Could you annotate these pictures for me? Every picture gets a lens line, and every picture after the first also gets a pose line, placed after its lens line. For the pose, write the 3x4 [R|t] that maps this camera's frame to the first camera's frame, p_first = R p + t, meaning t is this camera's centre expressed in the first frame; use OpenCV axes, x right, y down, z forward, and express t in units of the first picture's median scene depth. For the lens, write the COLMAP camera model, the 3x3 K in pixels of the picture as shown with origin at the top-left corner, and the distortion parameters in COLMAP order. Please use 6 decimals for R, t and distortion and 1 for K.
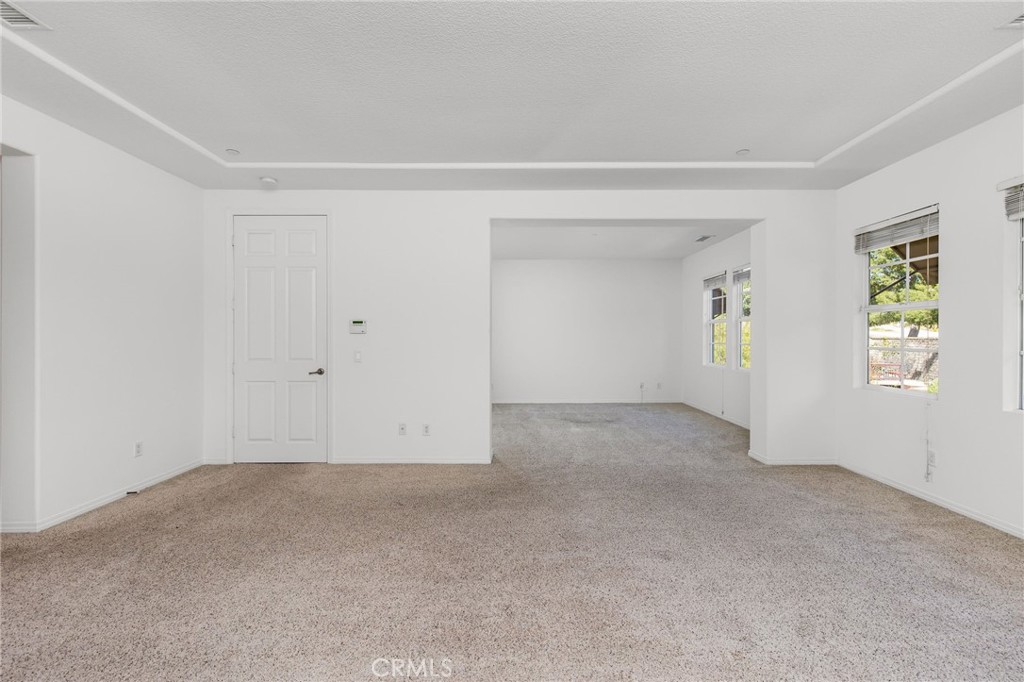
lens RADIAL K [[468.9, 0, 512.0], [0, 468.9, 341.0], [0, 0, 1]] dist [0.010985, -0.000698]
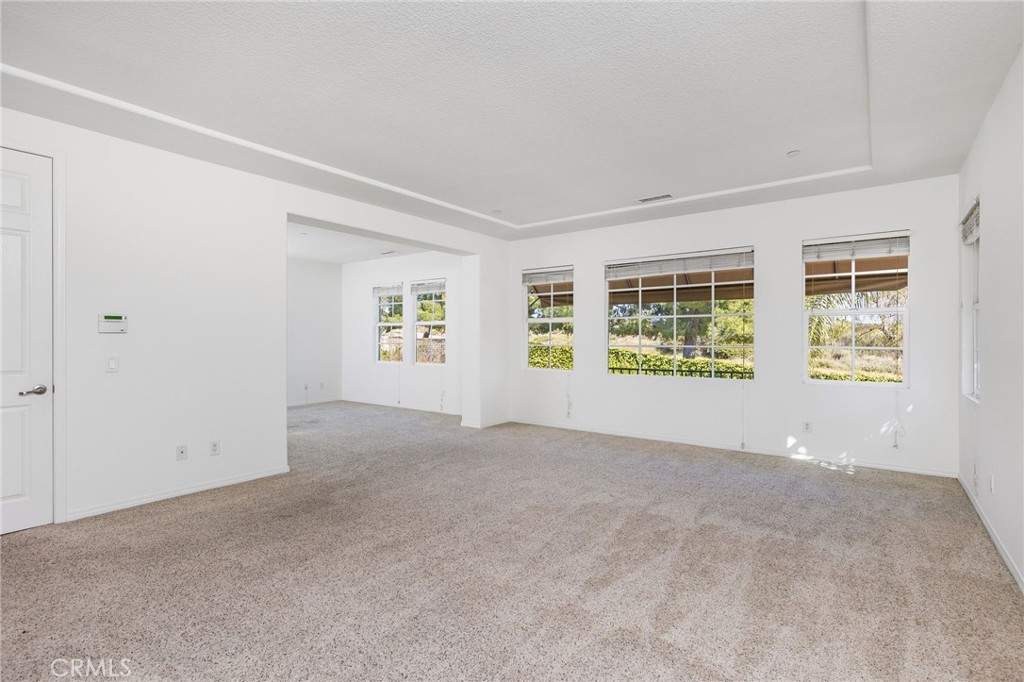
lens RADIAL K [[514.9, 0, 512.0], [0, 514.9, 341.0], [0, 0, 1]] dist [0.000080, -0.000310]
pose [[0.577543, -0.005273, 0.816343, -0.691211], [0.008087, 0.999967, 0.000738, 0.000631], [-0.816320, 0.006175, 0.577567, 0.033407]]
